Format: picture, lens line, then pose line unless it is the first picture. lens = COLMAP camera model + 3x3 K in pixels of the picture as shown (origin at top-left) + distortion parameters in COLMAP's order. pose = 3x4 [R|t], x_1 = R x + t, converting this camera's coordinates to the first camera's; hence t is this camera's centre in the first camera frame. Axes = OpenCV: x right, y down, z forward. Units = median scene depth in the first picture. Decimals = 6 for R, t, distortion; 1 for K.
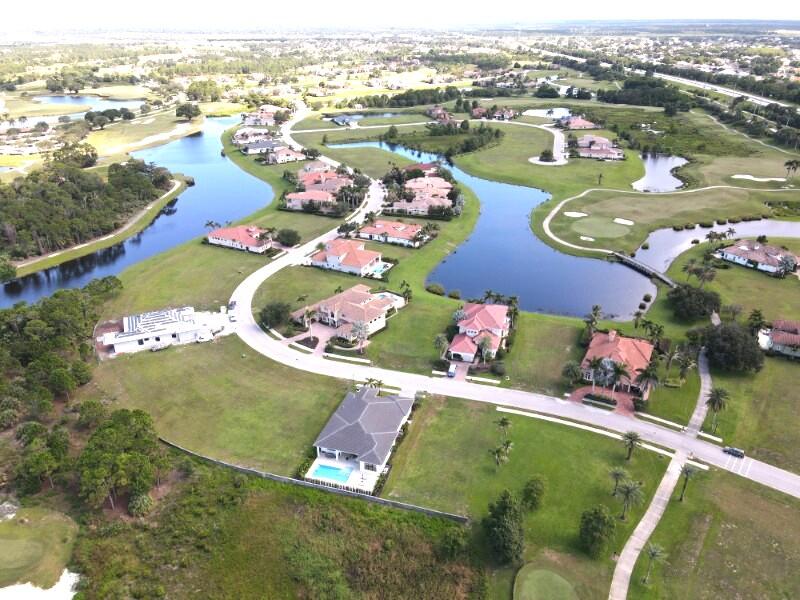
lens RADIAL K [[585.5, 0, 402.2], [0, 585.5, 305.7], [0, 0, 1]] dist [0.009167, 0.011643]
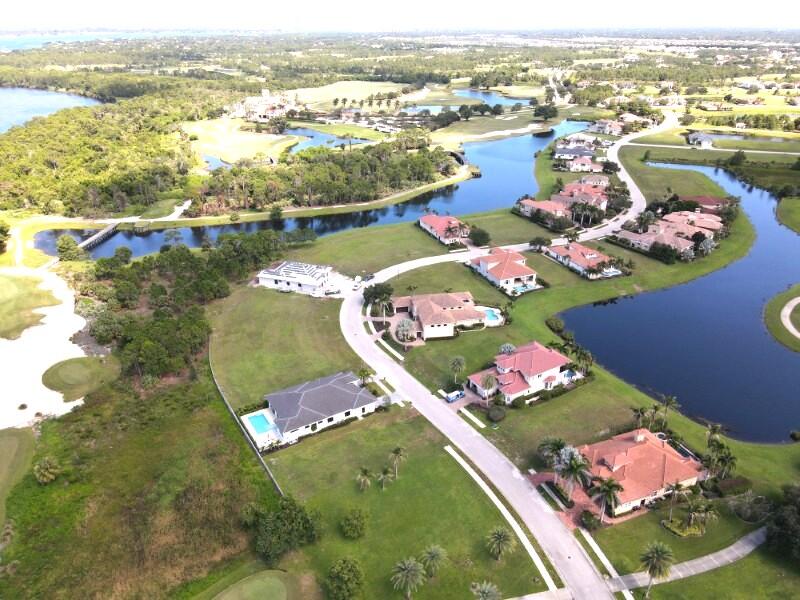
lens RADIAL K [[585.5, 0, 401.3], [0, 585.5, 302.3], [0, 0, 1]] dist [0.009167, 0.011643]
pose [[0.751120, 0.290972, -0.592583, 0.540677], [-0.297990, 0.950415, 0.088963, -0.092937], [0.589085, 0.109761, 0.800582, 0.180610]]
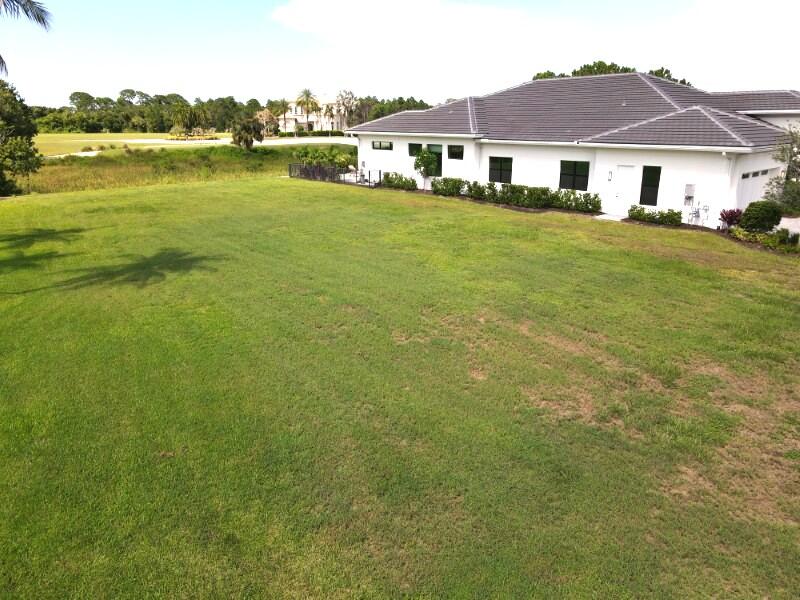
lens RADIAL K [[585.5, 0, 403.5], [0, 585.5, 301.3], [0, 0, 1]] dist [0.009167, 0.011643]
pose [[-0.526999, 0.264004, -0.807821, 0.178696], [-0.369253, 0.784992, 0.497433, 0.134248], [0.765457, 0.560437, -0.316206, 0.906709]]
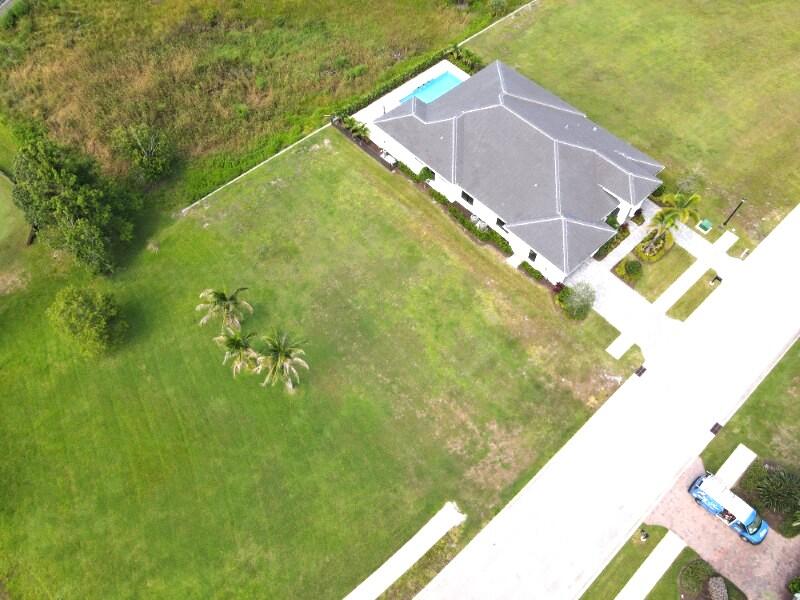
lens RADIAL K [[585.5, 0, 403.6], [0, 585.5, 298.5], [0, 0, 1]] dist [0.009167, 0.011643]
pose [[-0.513040, 0.731106, -0.449749, 0.211423], [-0.373757, 0.281408, 0.883807, -0.094119], [0.772719, 0.621526, 0.128882, 0.806557]]
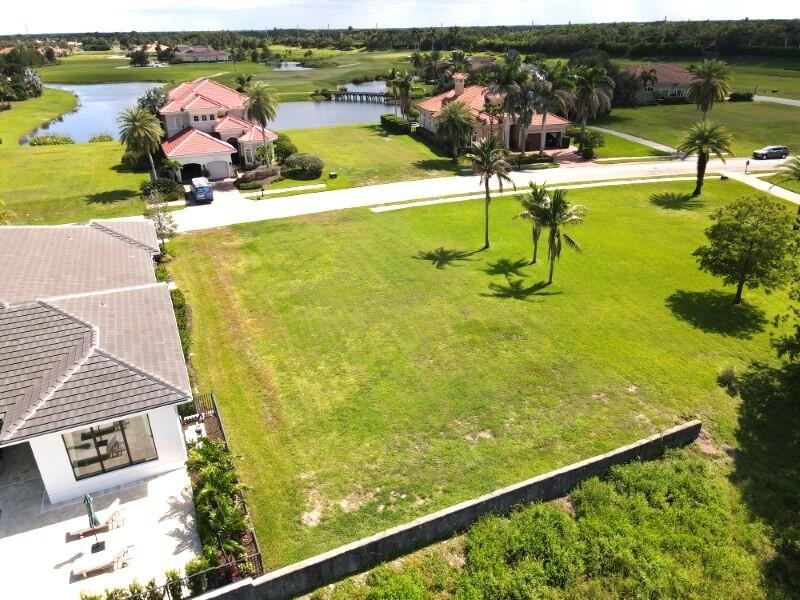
lens RADIAL K [[585.5, 0, 405.2], [0, 585.5, 296.0], [0, 0, 1]] dist [0.009167, 0.011643]
pose [[0.751930, -0.277645, 0.597925, -0.063186], [0.300846, 0.951555, 0.063519, 0.193909], [-0.586595, 0.132121, 0.799031, 0.631262]]
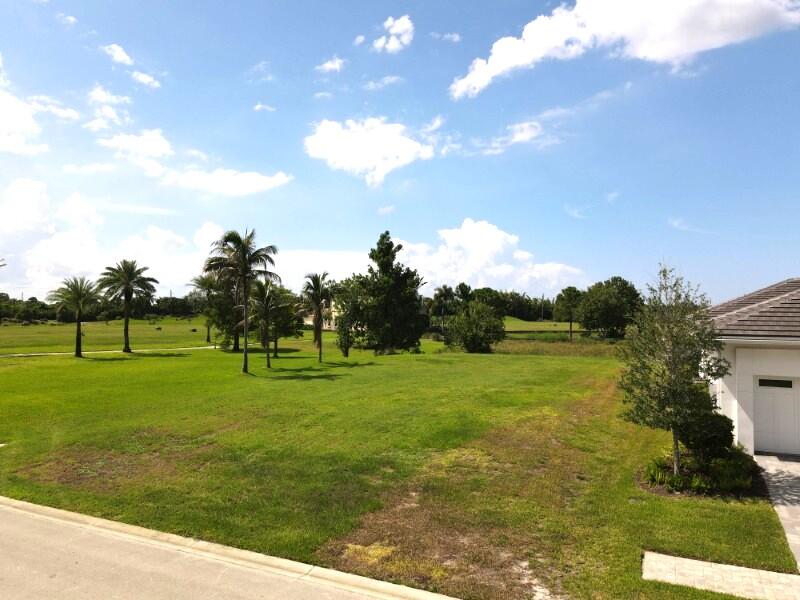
lens RADIAL K [[585.5, 0, 403.4], [0, 585.5, 299.8], [0, 0, 1]] dist [0.009167, 0.011643]
pose [[-0.989225, 0.006541, 0.146254, 0.053126], [0.068166, 0.904685, 0.420594, 0.093522], [-0.129563, 0.426032, -0.895383, 0.998110]]
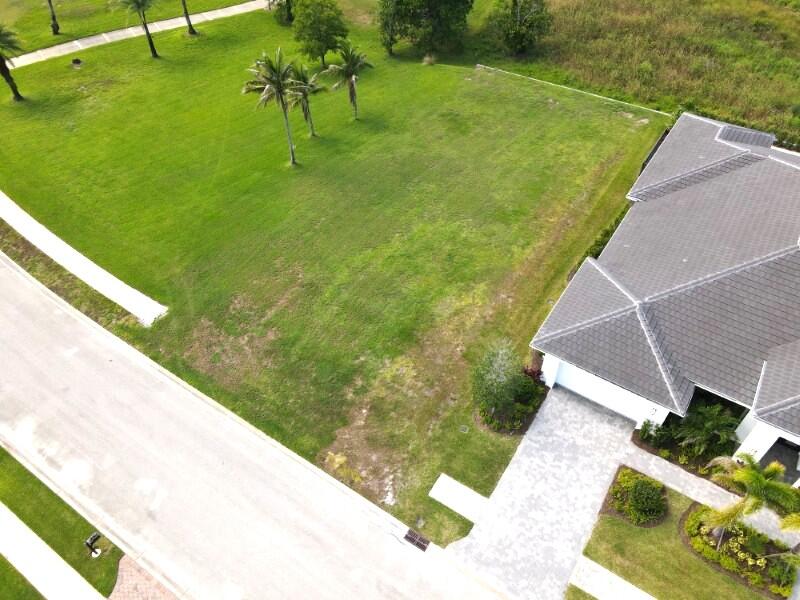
lens RADIAL K [[585.5, 0, 404.6], [0, 585.5, 299.3], [0, 0, 1]] dist [0.009167, 0.011643]
pose [[-0.956974, -0.197282, 0.212791, 0.020303], [0.142038, 0.320983, 0.936373, -0.026063], [-0.253032, 0.926310, -0.279151, 0.950505]]
